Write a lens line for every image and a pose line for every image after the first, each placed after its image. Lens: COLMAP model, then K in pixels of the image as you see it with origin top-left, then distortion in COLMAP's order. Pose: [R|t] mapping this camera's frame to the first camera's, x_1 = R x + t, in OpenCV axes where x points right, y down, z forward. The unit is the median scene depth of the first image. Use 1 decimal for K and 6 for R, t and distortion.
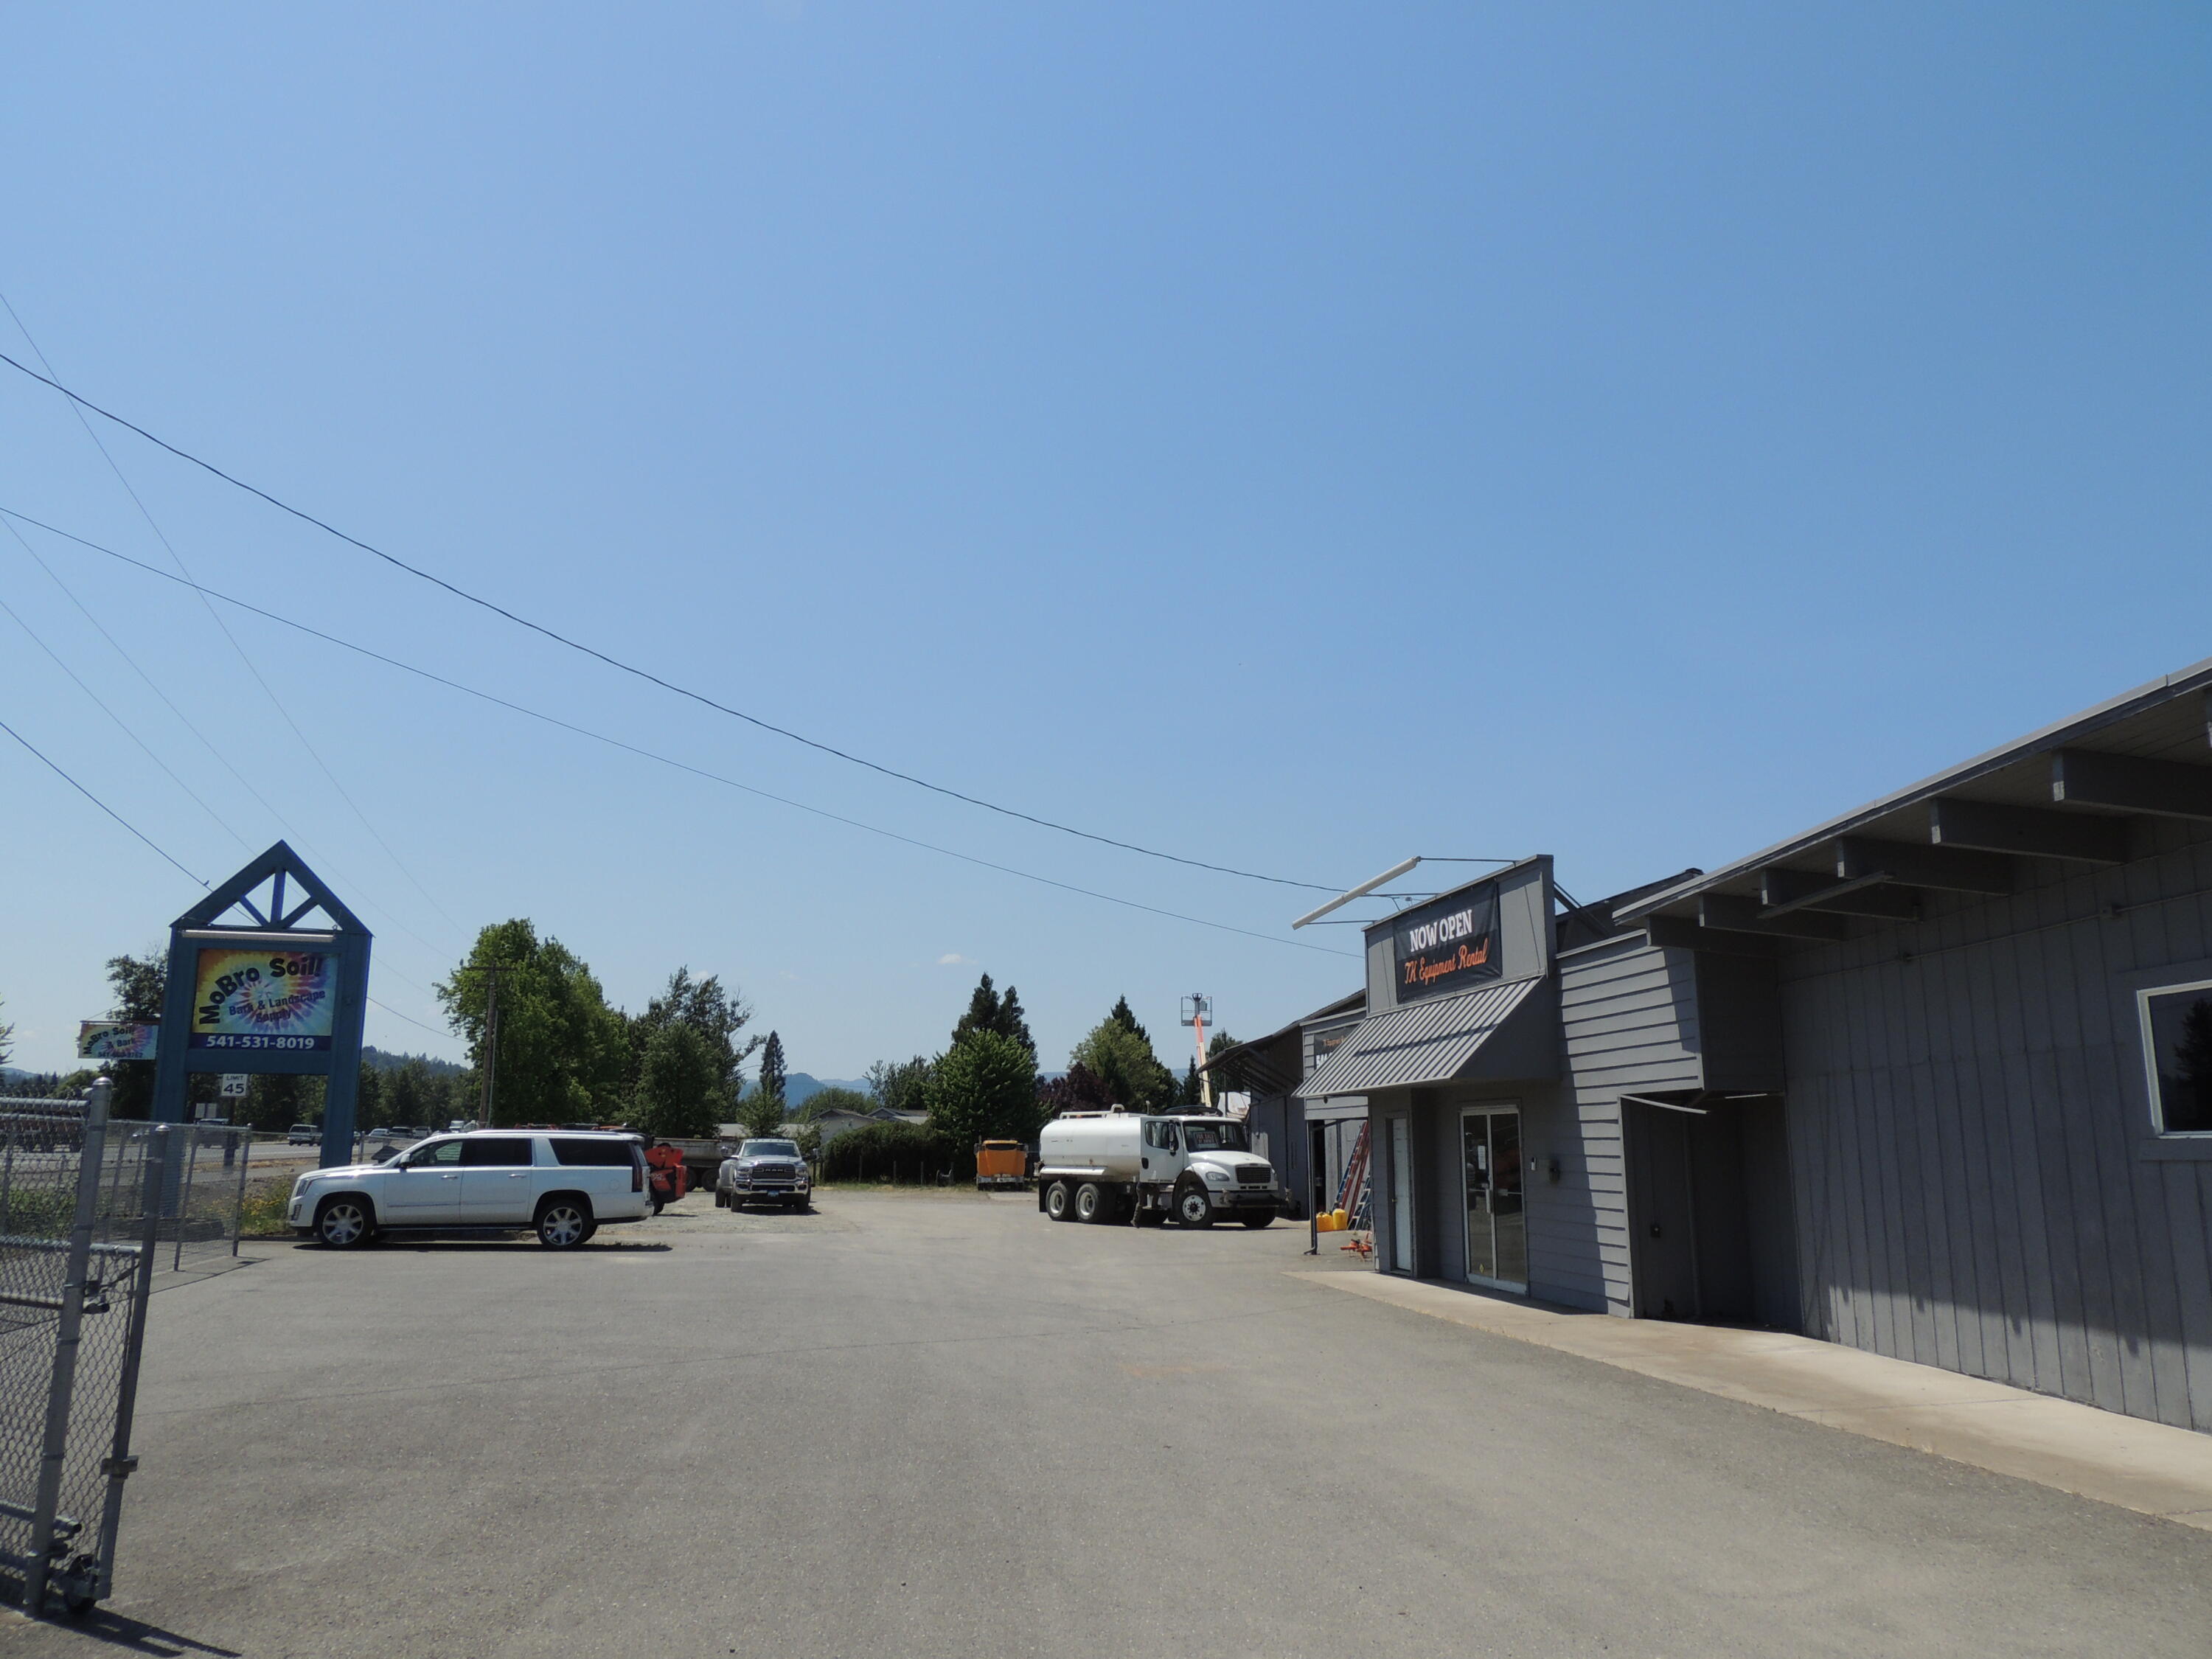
lens RADIAL K [[1588.4, 0, 1106.0], [0, 1588.4, 829.5], [0, 0, 1]] dist [-0.002378, -0.002414]
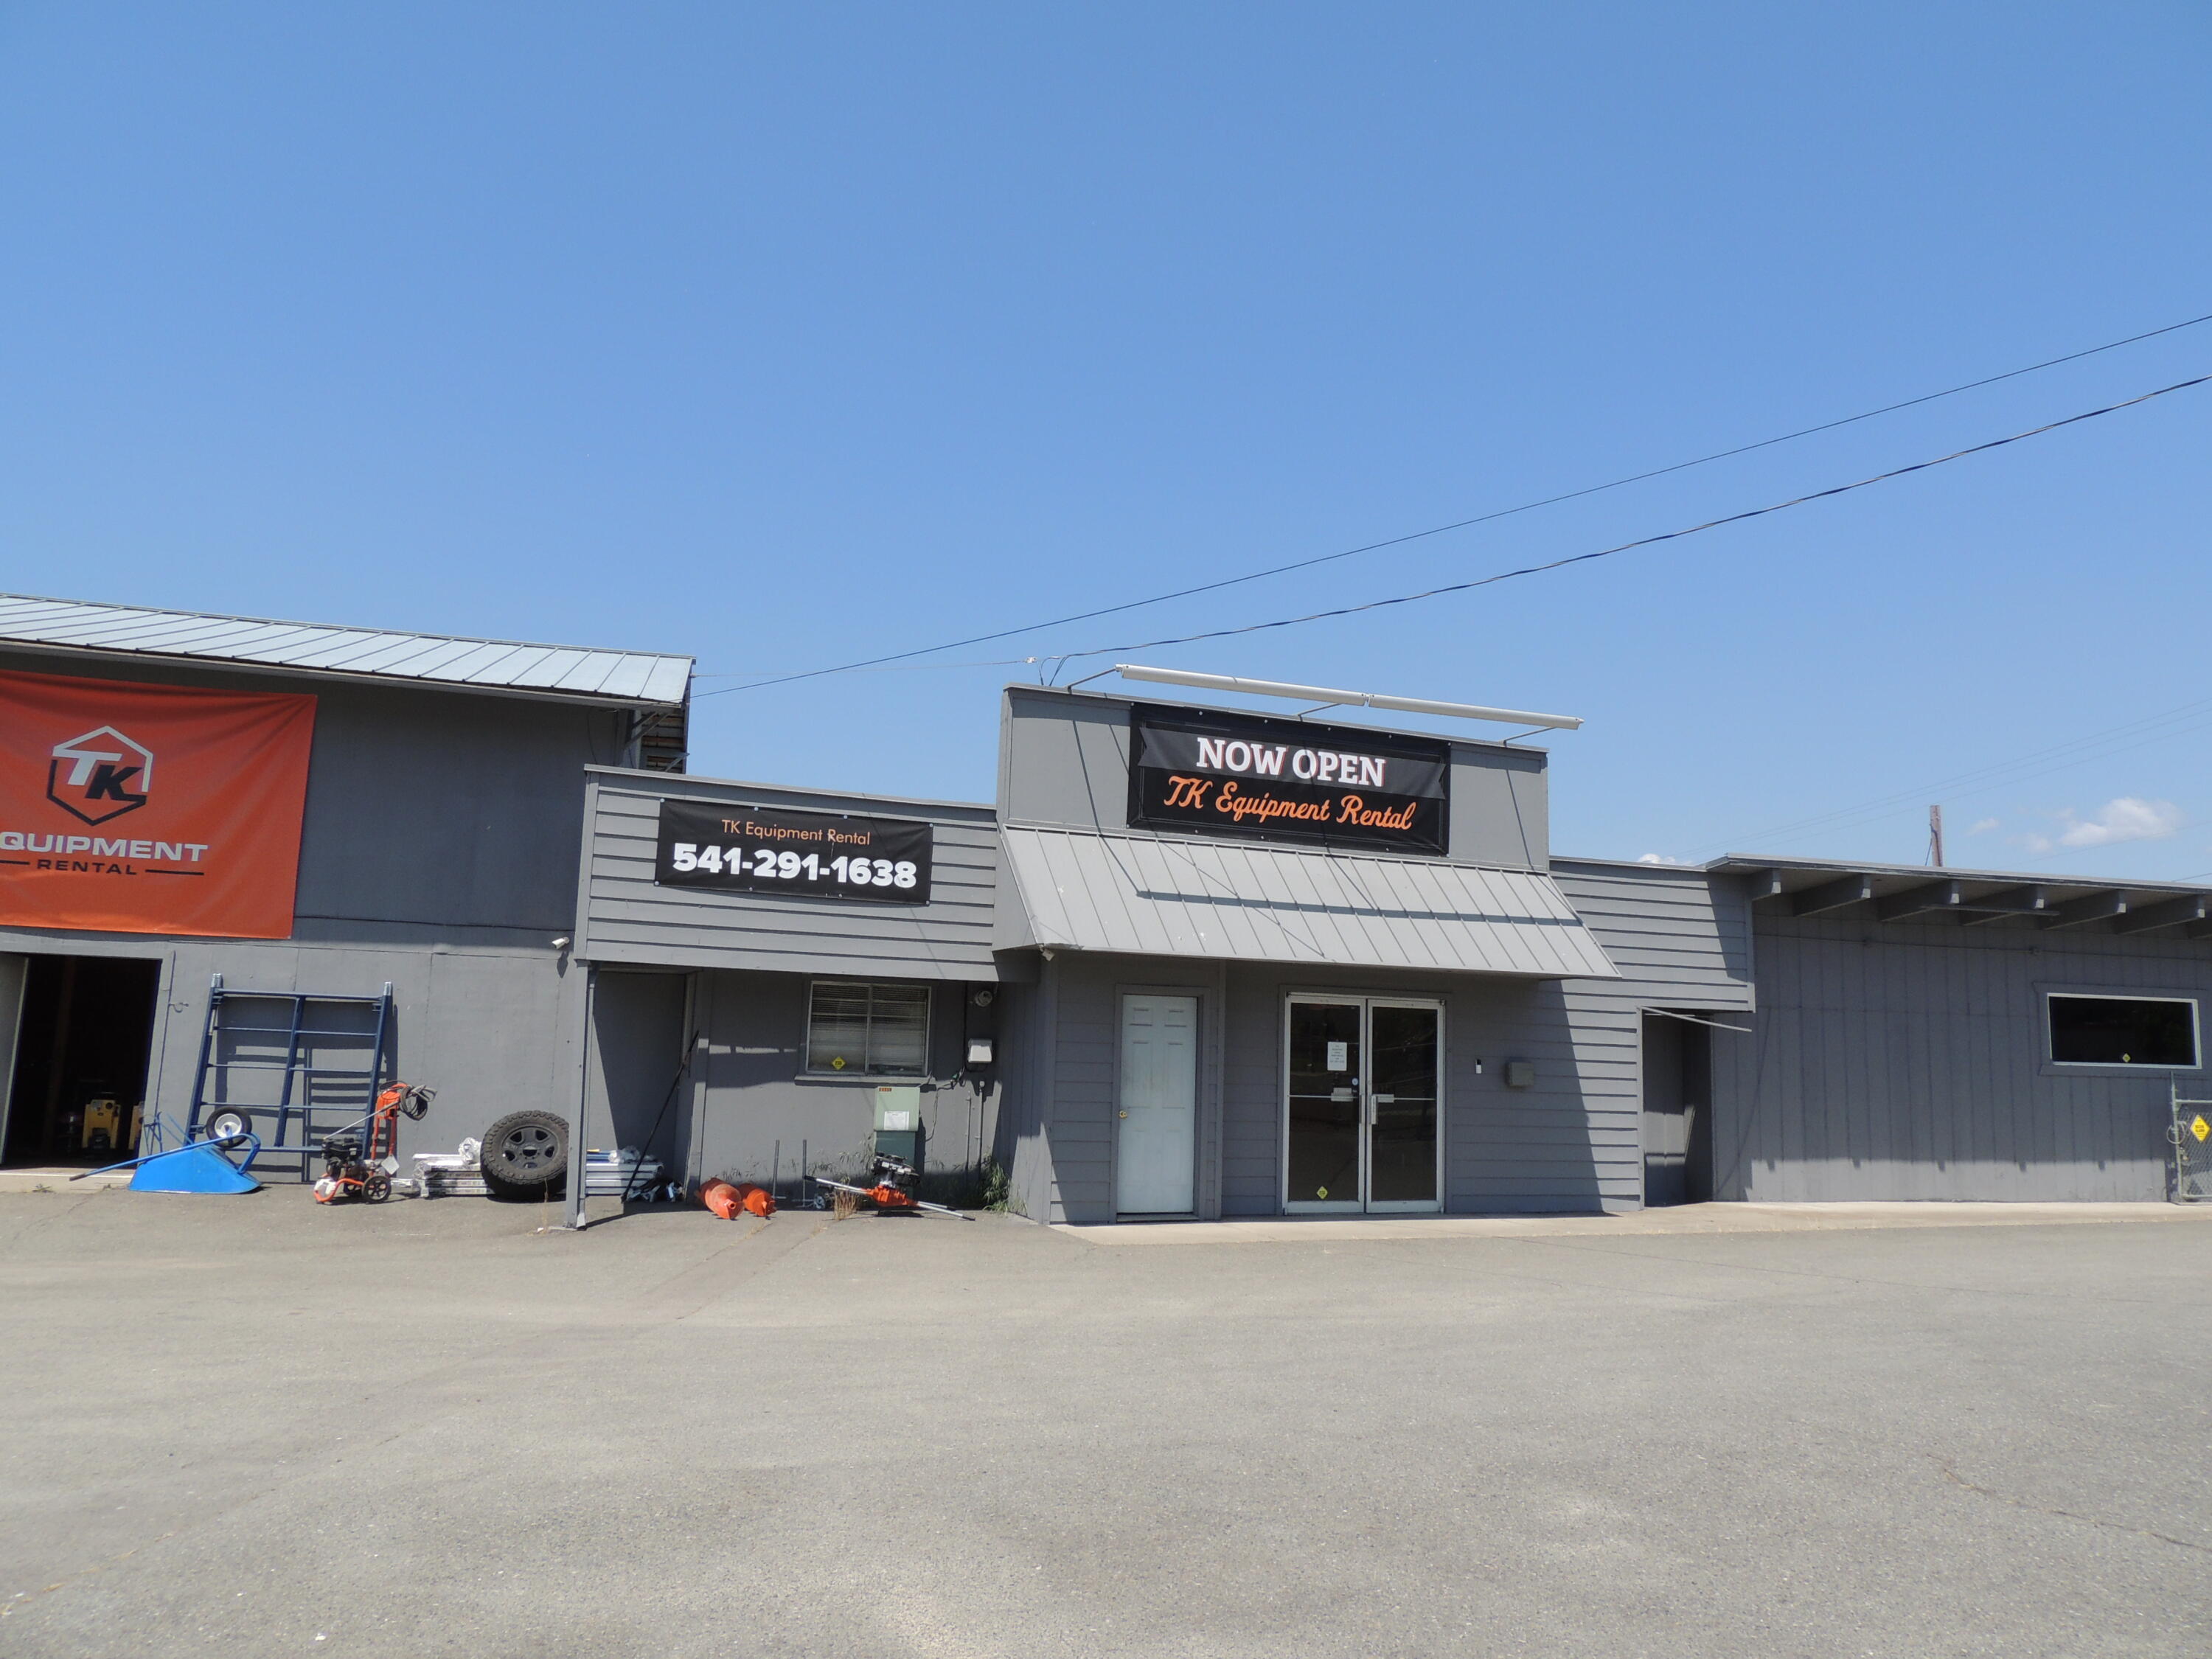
lens RADIAL K [[1628.9, 0, 1106.5], [0, 1628.9, 782.6], [0, 0, 1]] dist [-0.038774, 0.001257]
pose [[-0.225563, 0.143677, 0.963576, -0.422560], [-0.227757, 0.953881, -0.195547, 0.199046], [-0.947232, -0.263569, -0.182437, 0.985724]]
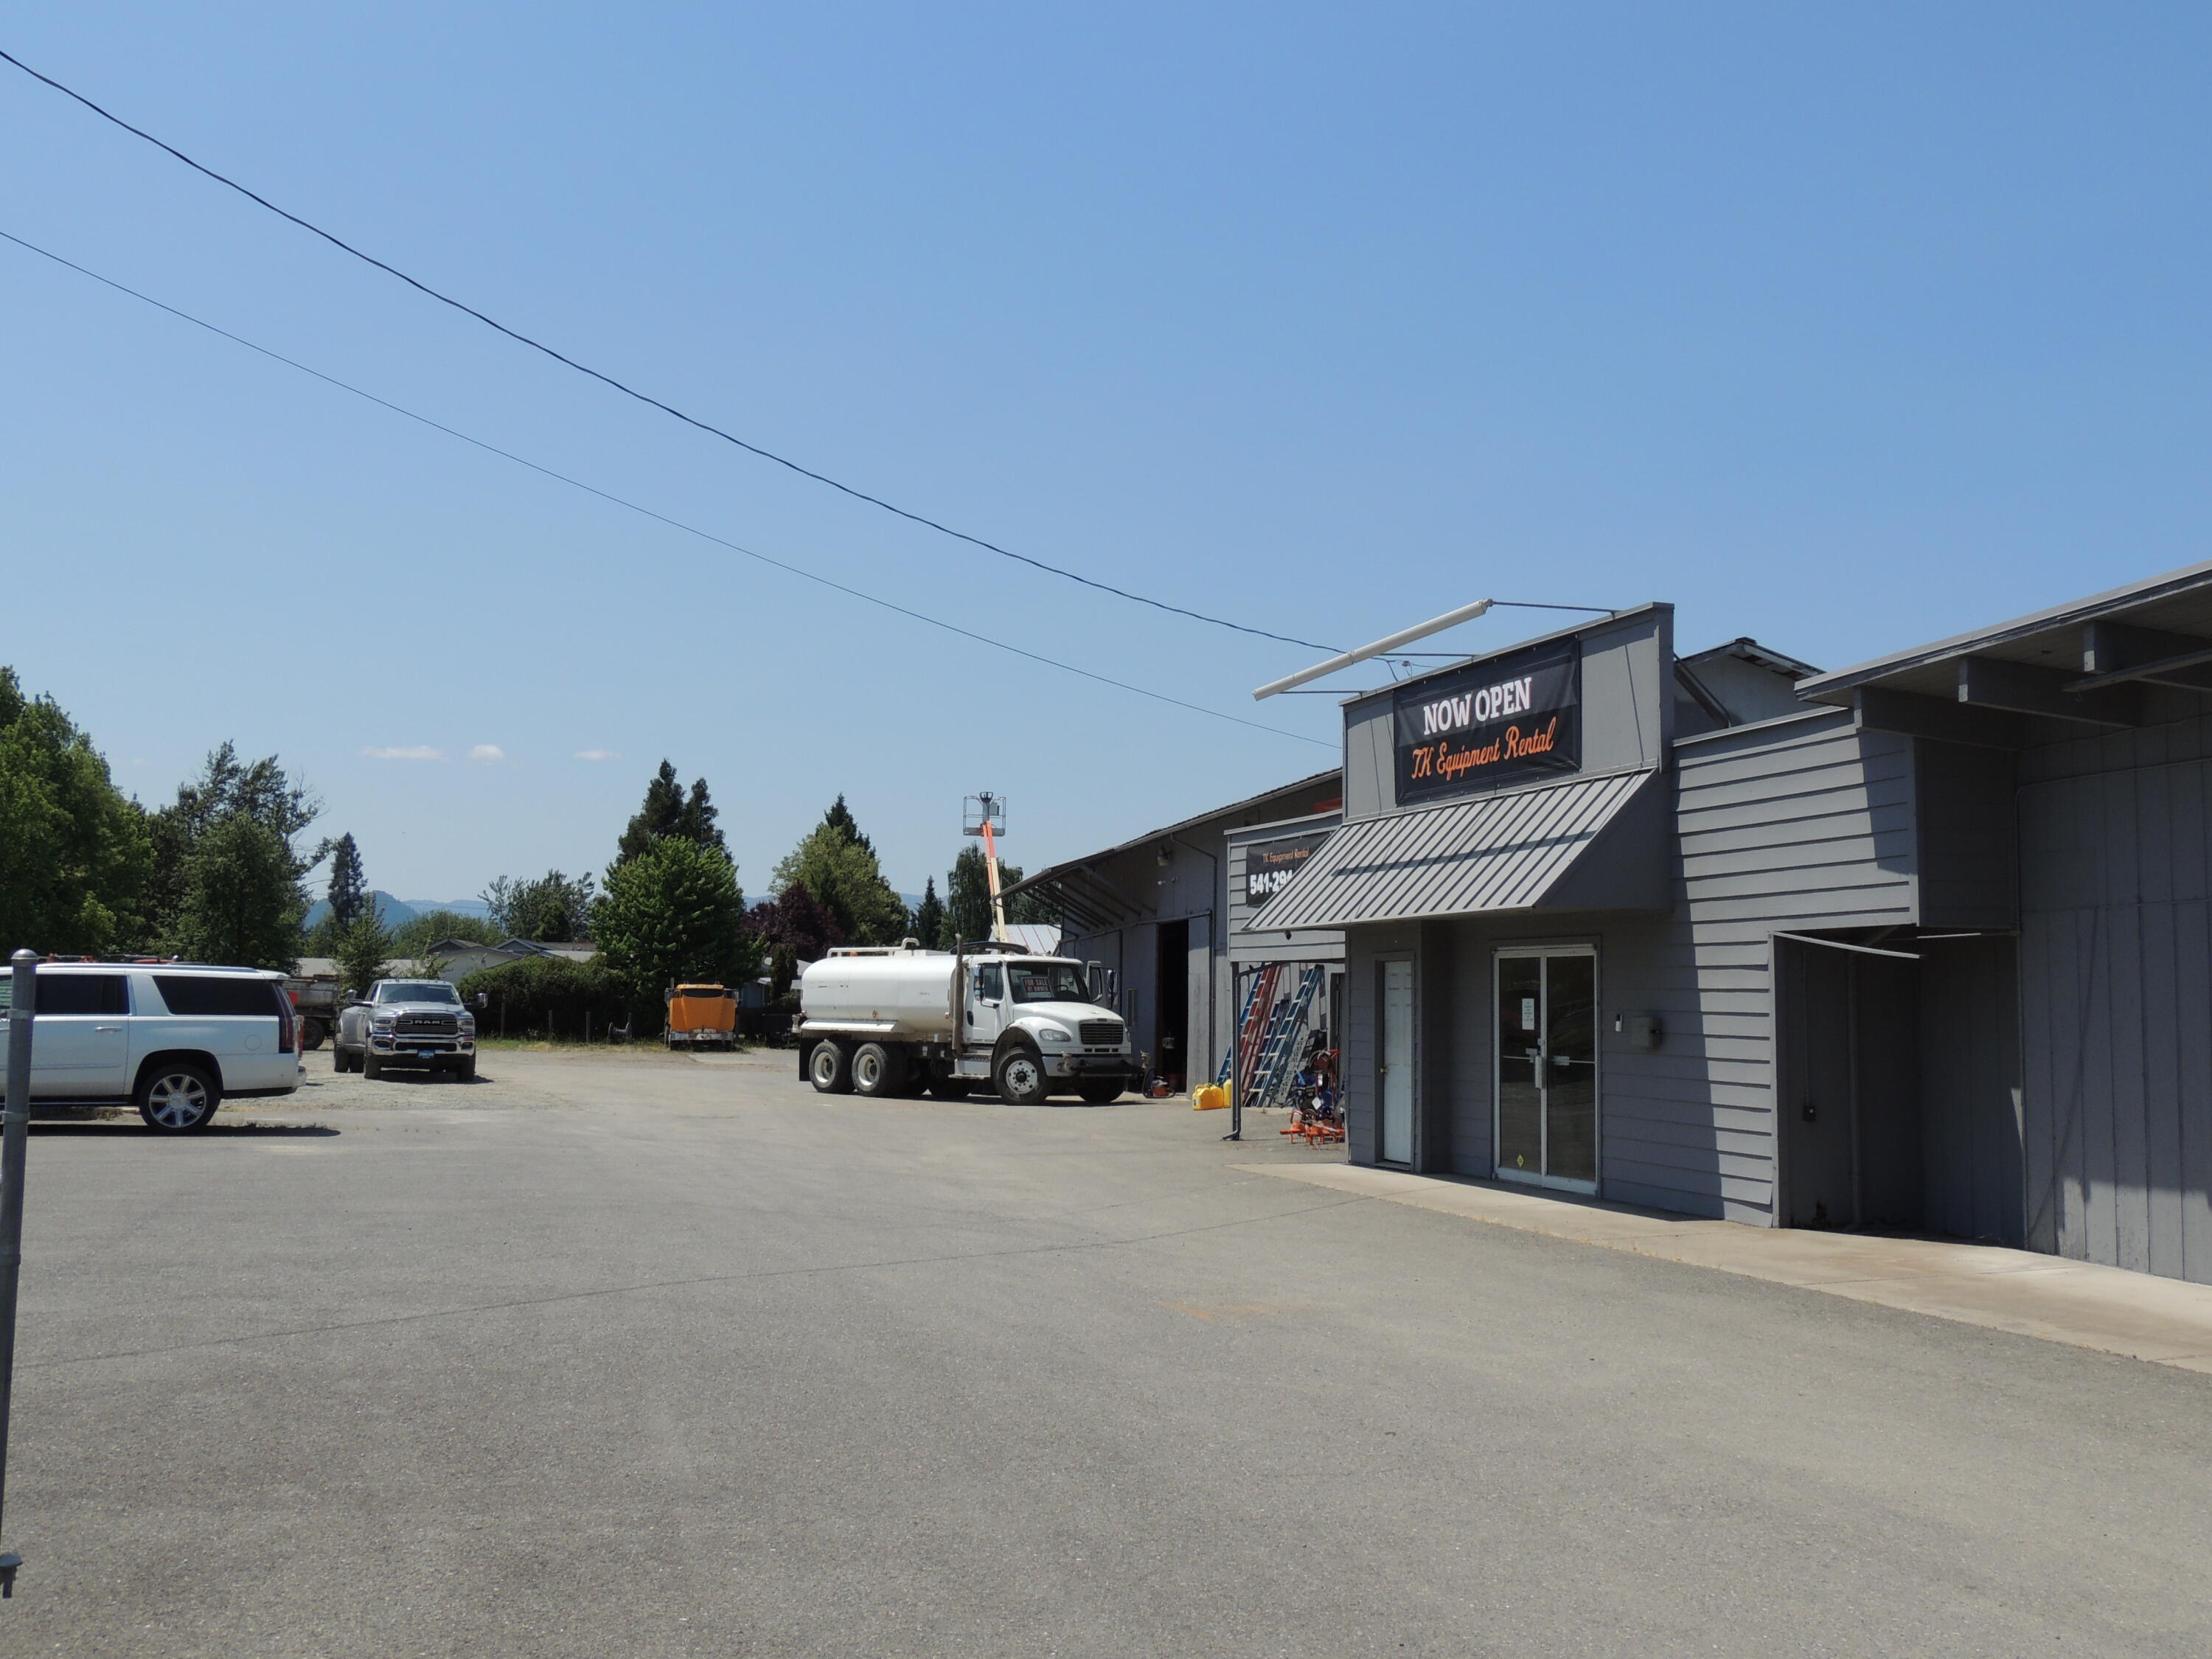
lens RADIAL K [[2105.7, 0, 1106.0], [0, 2105.7, 829.5], [0, 0, 1]] dist [-0.033729, 0.022831]
pose [[0.988978, 0.019934, 0.146717, -0.077452], [-0.037159, 0.992599, 0.115612, 0.012012], [-0.143326, -0.119790, 0.982399, 0.059906]]
